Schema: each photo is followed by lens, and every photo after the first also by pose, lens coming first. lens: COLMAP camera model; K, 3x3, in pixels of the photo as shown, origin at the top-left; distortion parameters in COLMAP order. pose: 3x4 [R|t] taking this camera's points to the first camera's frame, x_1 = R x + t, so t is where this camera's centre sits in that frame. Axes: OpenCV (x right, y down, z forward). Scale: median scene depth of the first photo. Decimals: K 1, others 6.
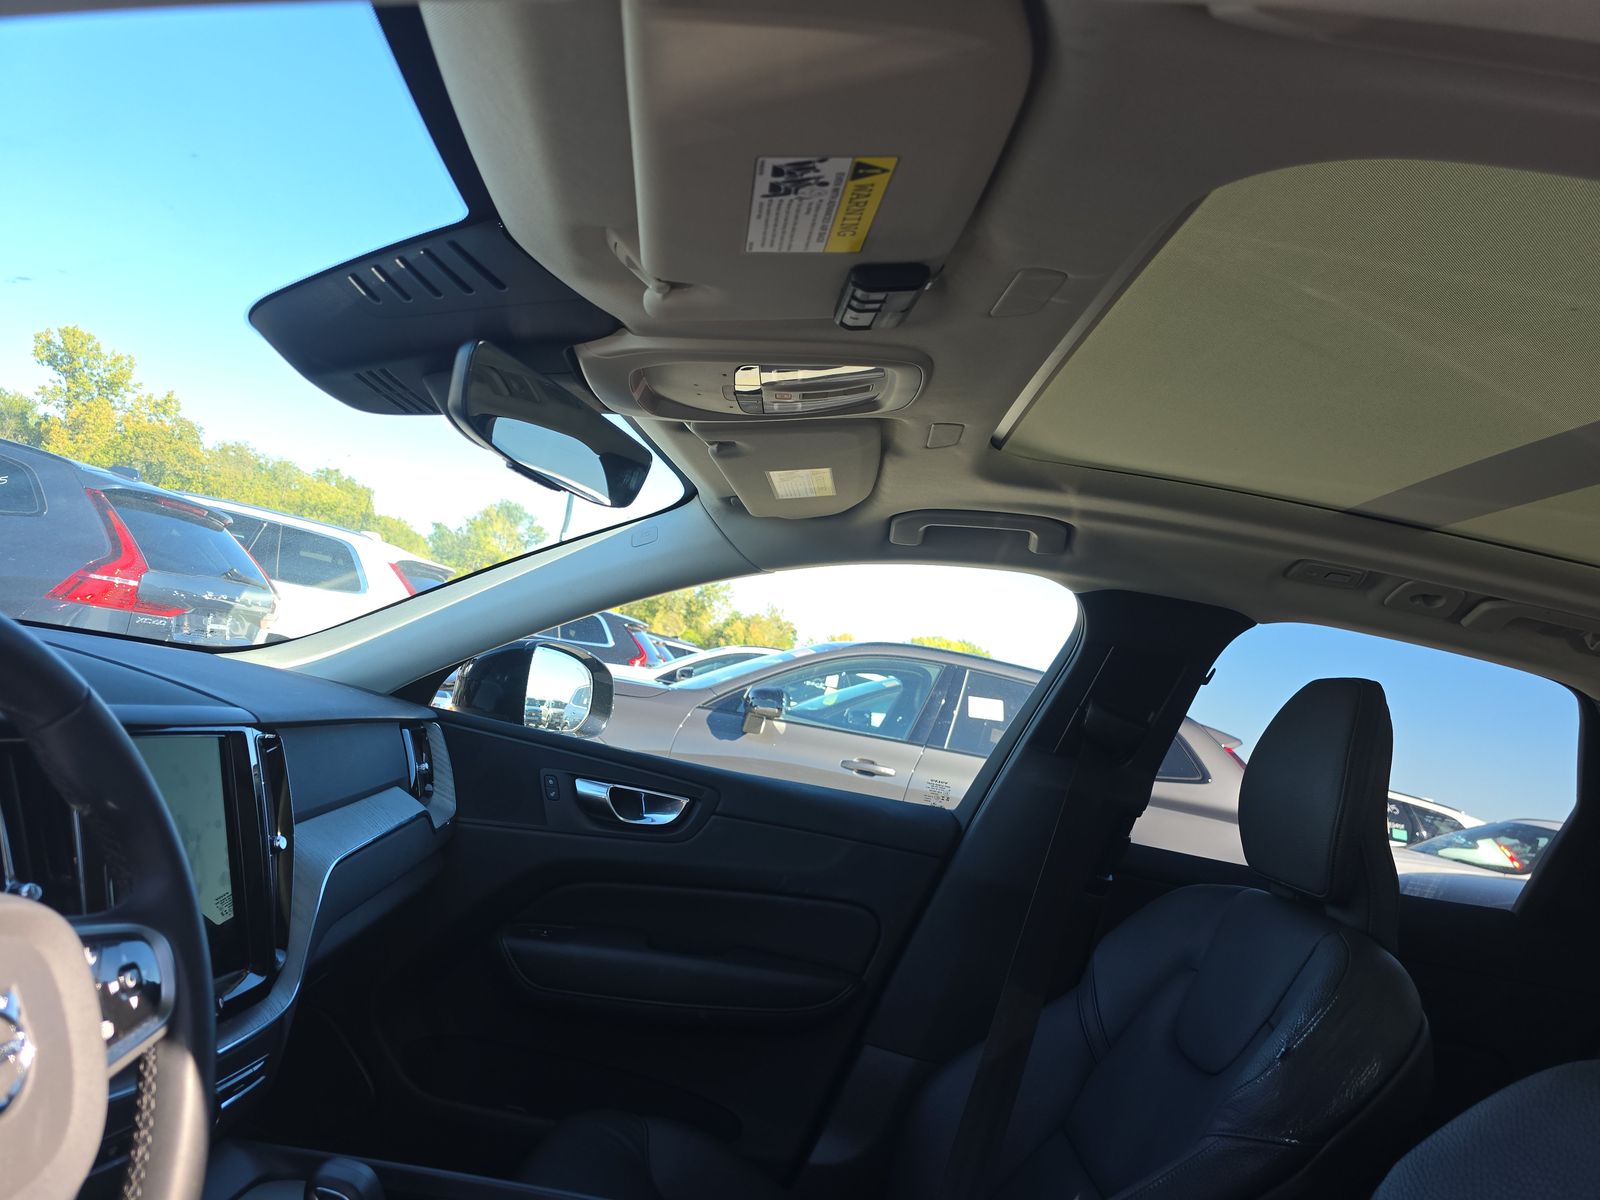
lens RADIAL K [[1085.4, 0, 802.9], [0, 1085.4, 605.4], [0, 0, 1]] dist [0.038310, -0.036785]
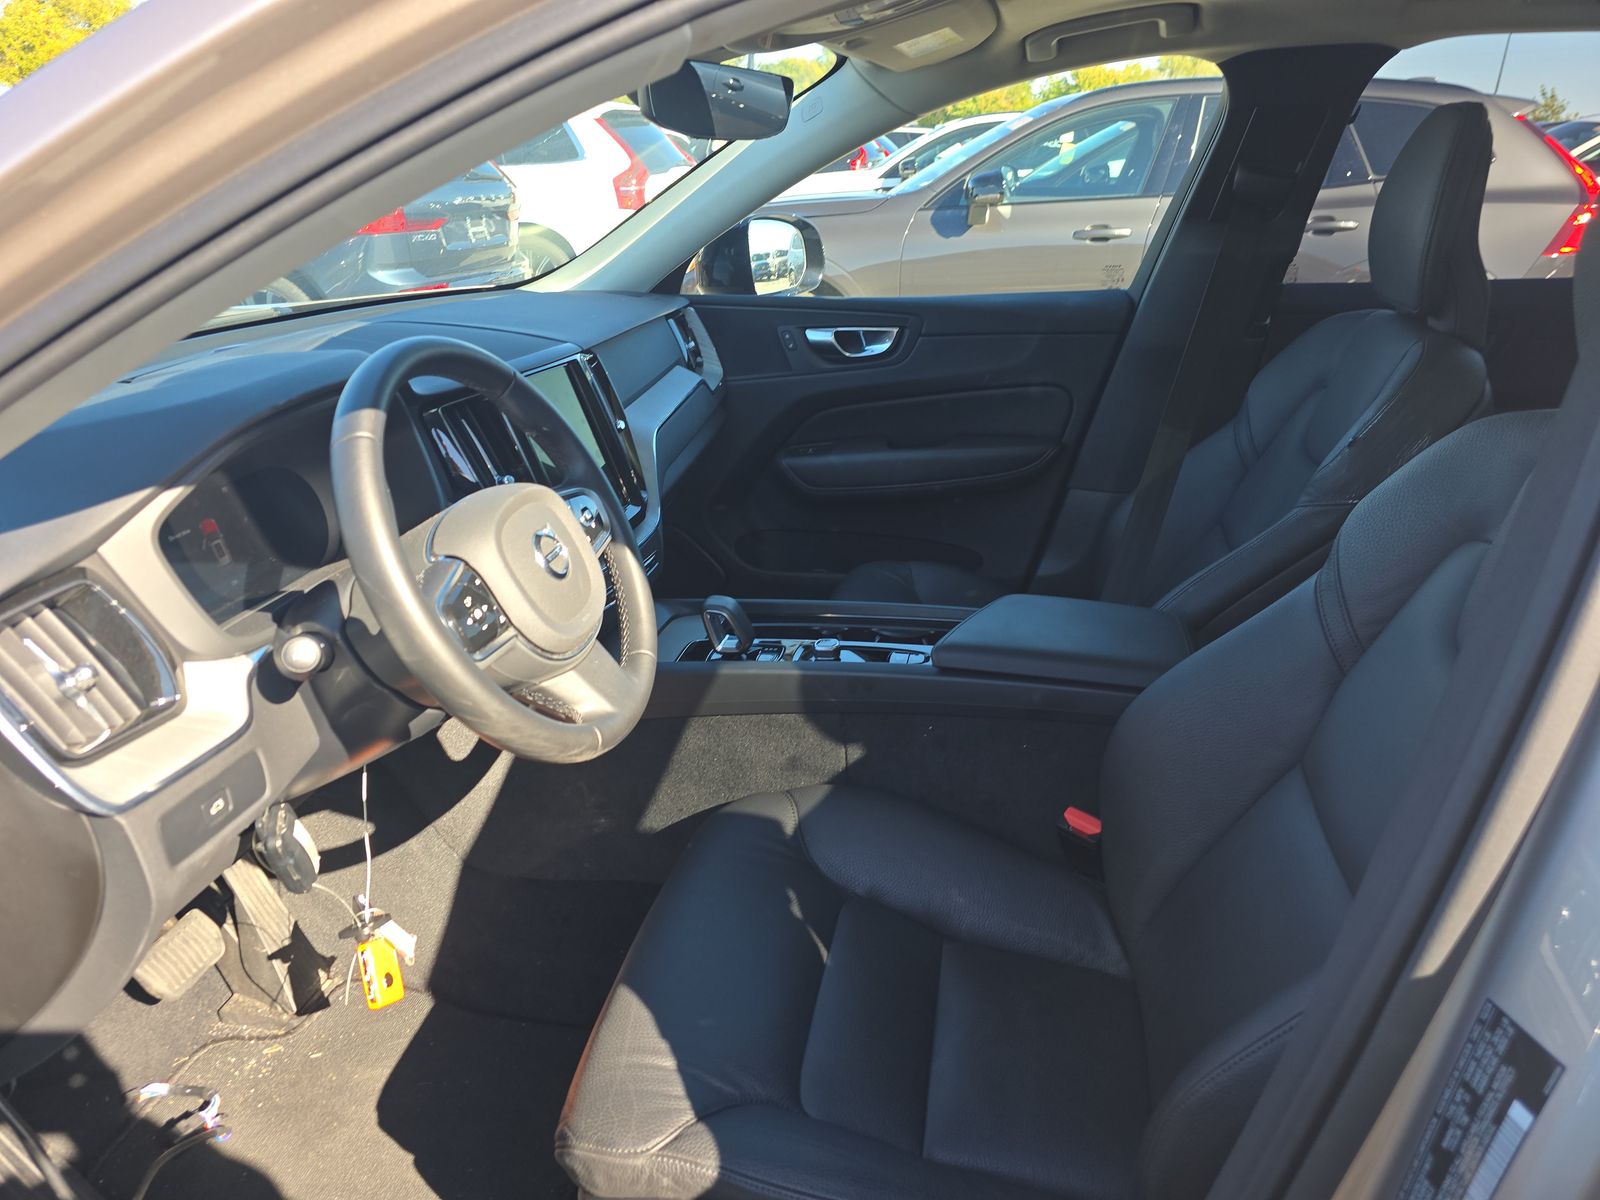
lens RADIAL K [[1085.4, 0, 802.9], [0, 1085.4, 605.4], [0, 0, 1]] dist [0.038310, -0.036785]
pose [[0.954458, -0.130336, -0.268370, 0.082446], [0.235148, 0.882260, 0.407826, -0.072345], [0.183617, -0.452360, 0.872729, -0.234156]]
